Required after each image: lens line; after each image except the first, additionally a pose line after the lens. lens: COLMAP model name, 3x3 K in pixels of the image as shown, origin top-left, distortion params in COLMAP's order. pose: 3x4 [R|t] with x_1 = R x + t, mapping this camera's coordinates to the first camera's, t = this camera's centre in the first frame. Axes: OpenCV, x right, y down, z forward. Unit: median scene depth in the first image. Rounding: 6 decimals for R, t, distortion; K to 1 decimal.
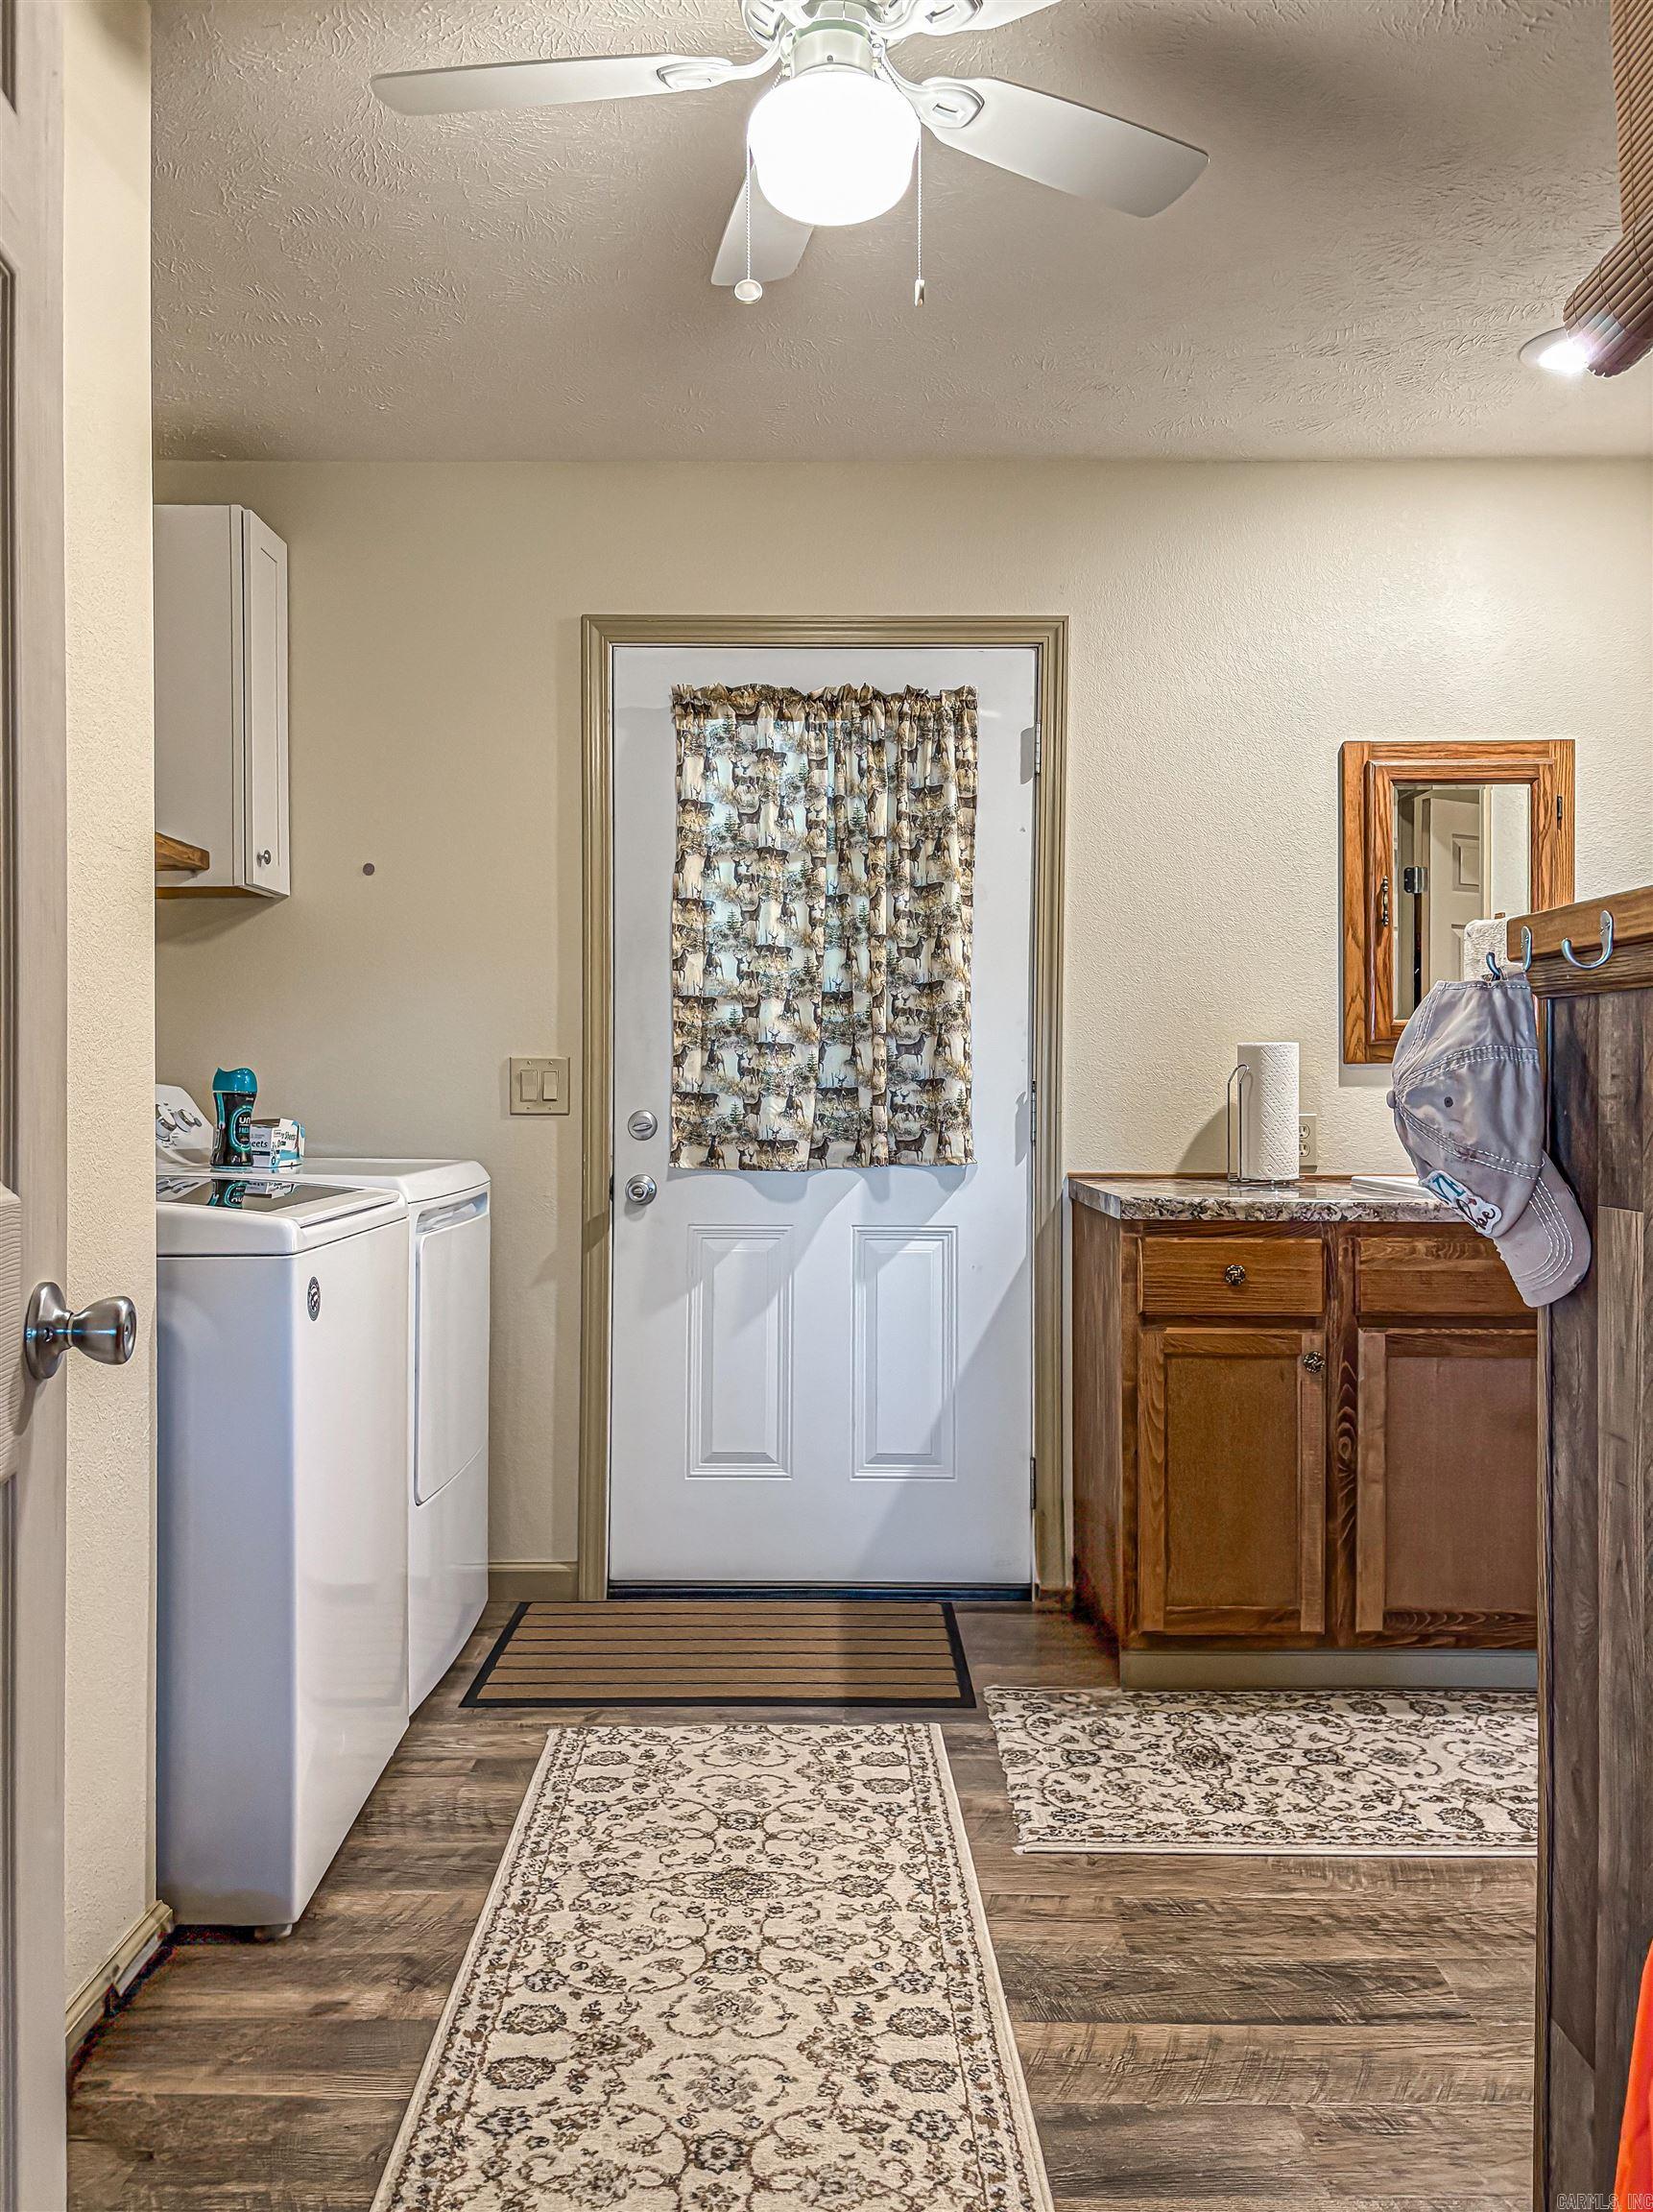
lens RADIAL K [[1684.6, 0, 826.5], [0, 1684.6, 1106.0], [0, 0, 1]] dist [0.023639, -0.004390]
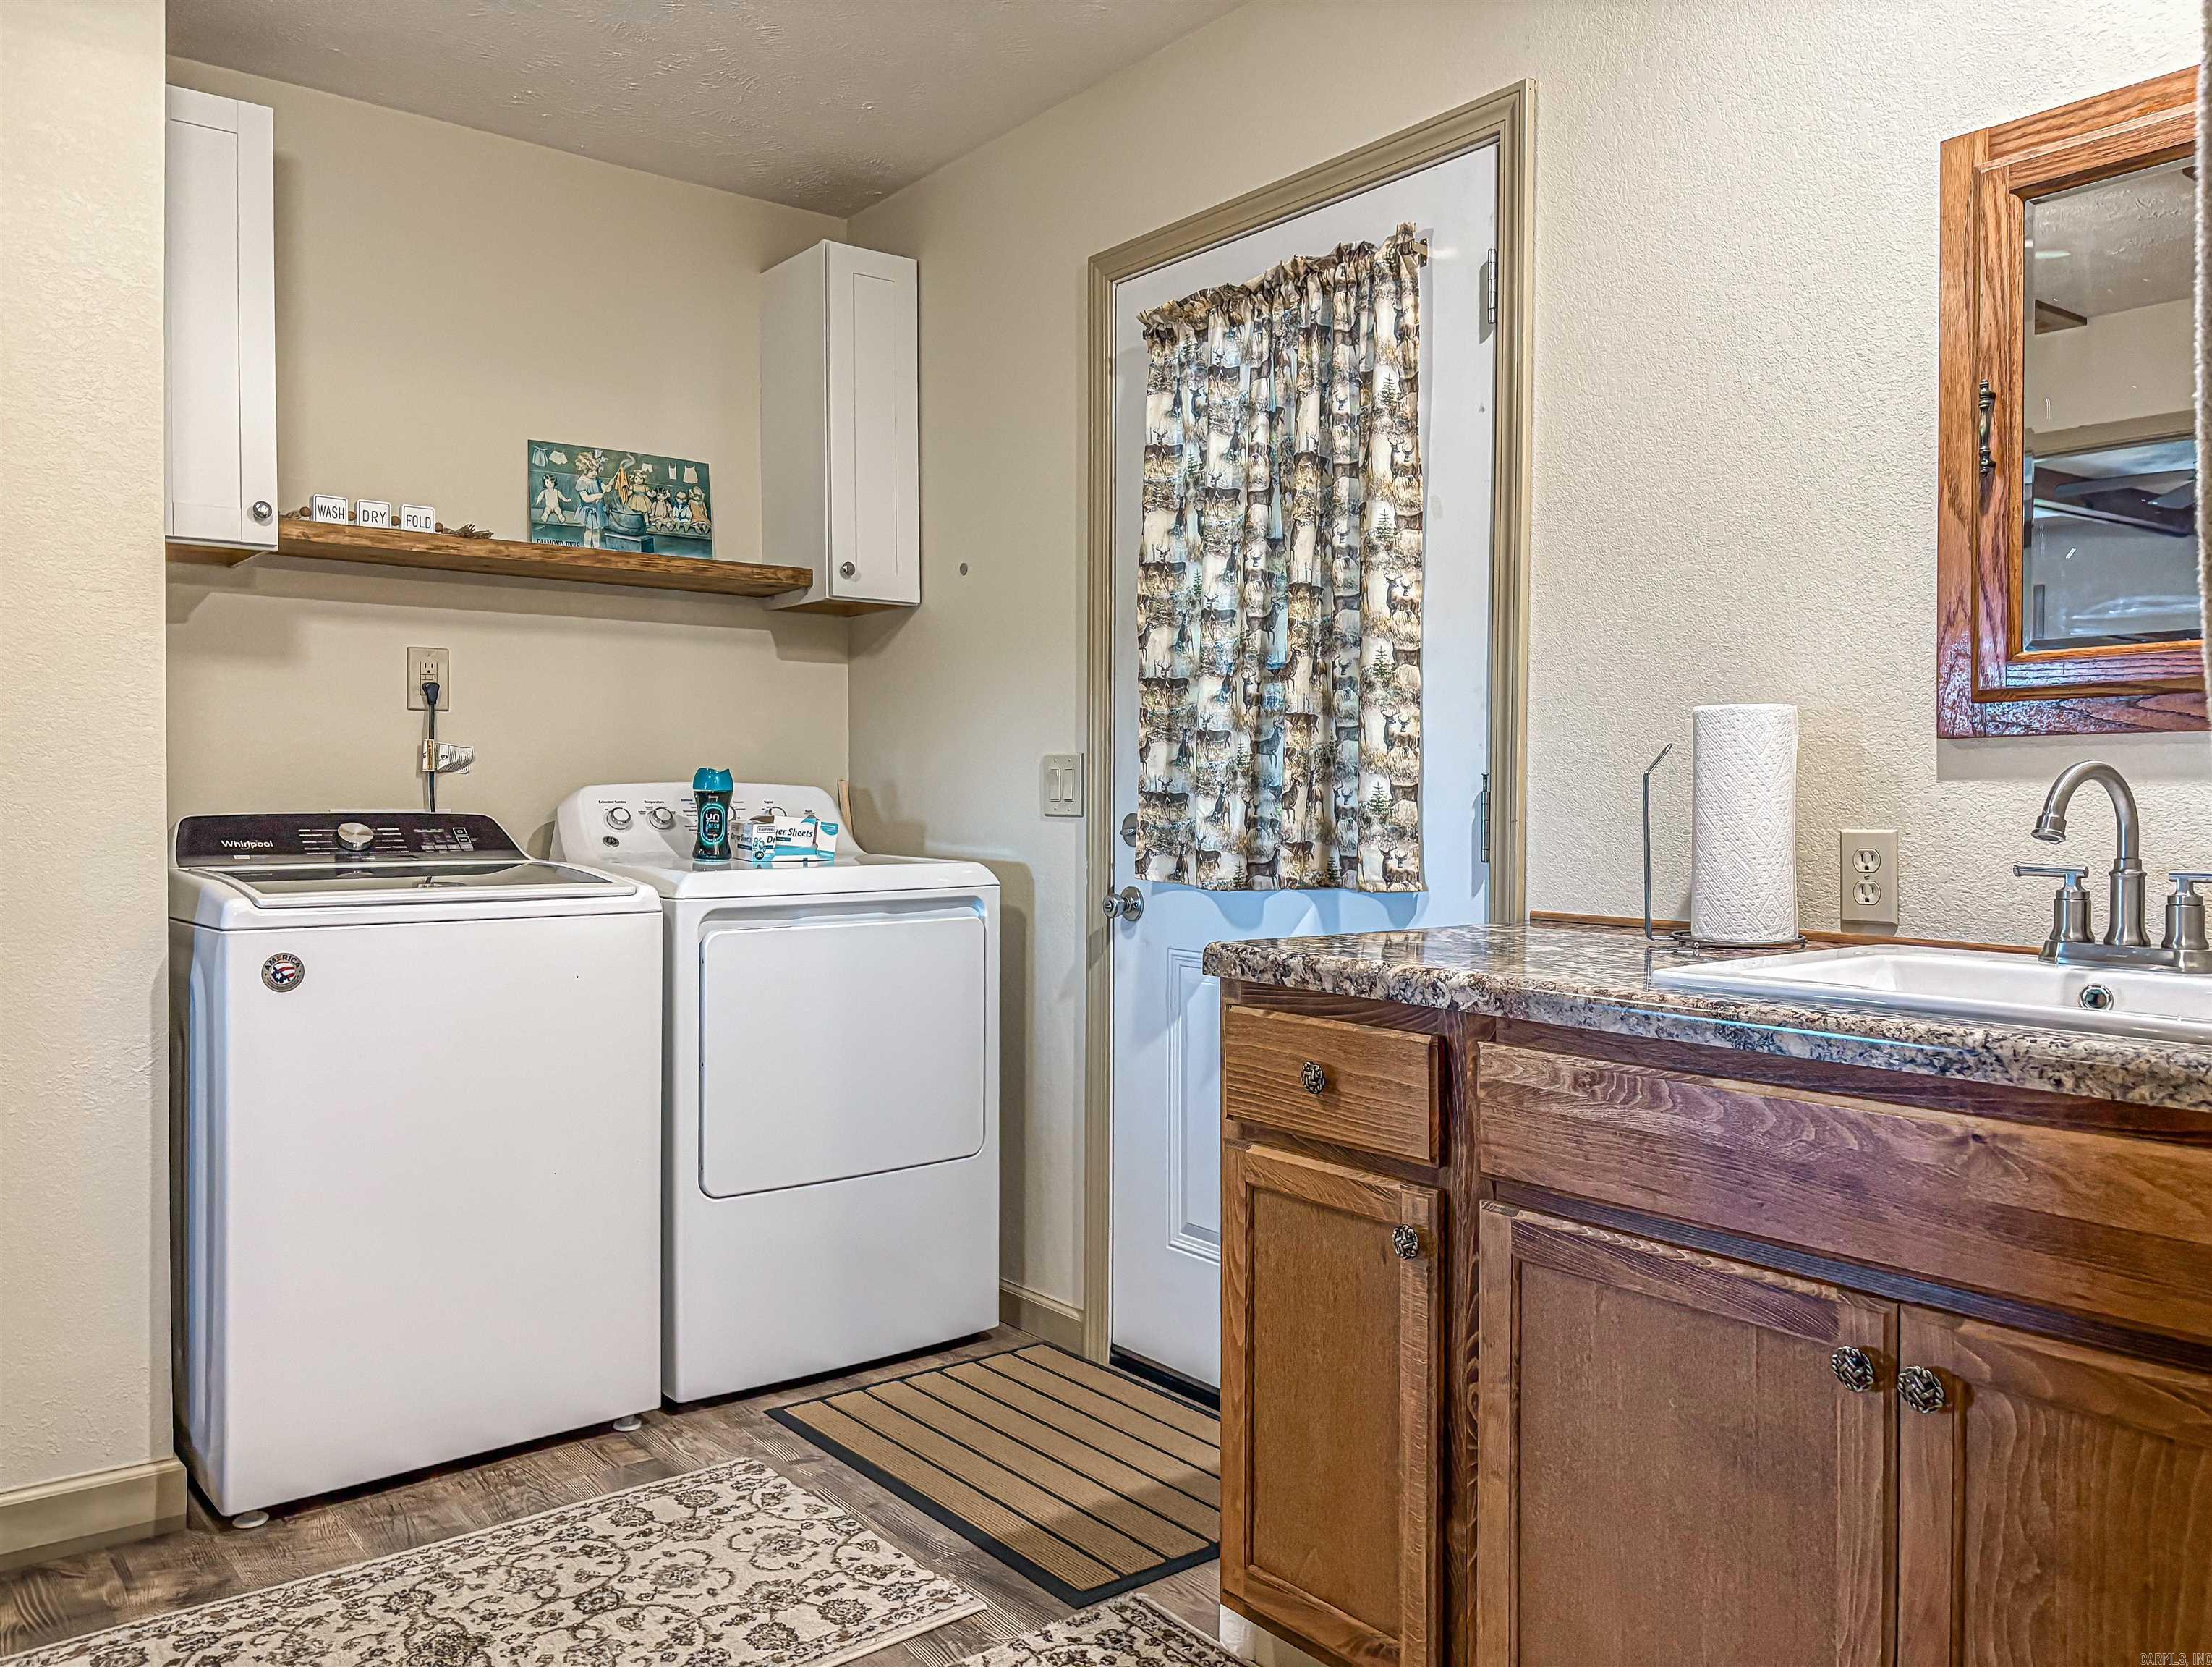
lens RADIAL K [[1683.7, 0, 1106.0], [0, 1683.7, 833.5], [0, 0, 1]] dist [0.031932, 0.008323]
pose [[0.622450, 0.017293, -0.782468, 0.576091], [-0.007339, 0.999841, 0.016259, -0.000830], [0.782625, -0.004378, 0.622478, 0.459400]]
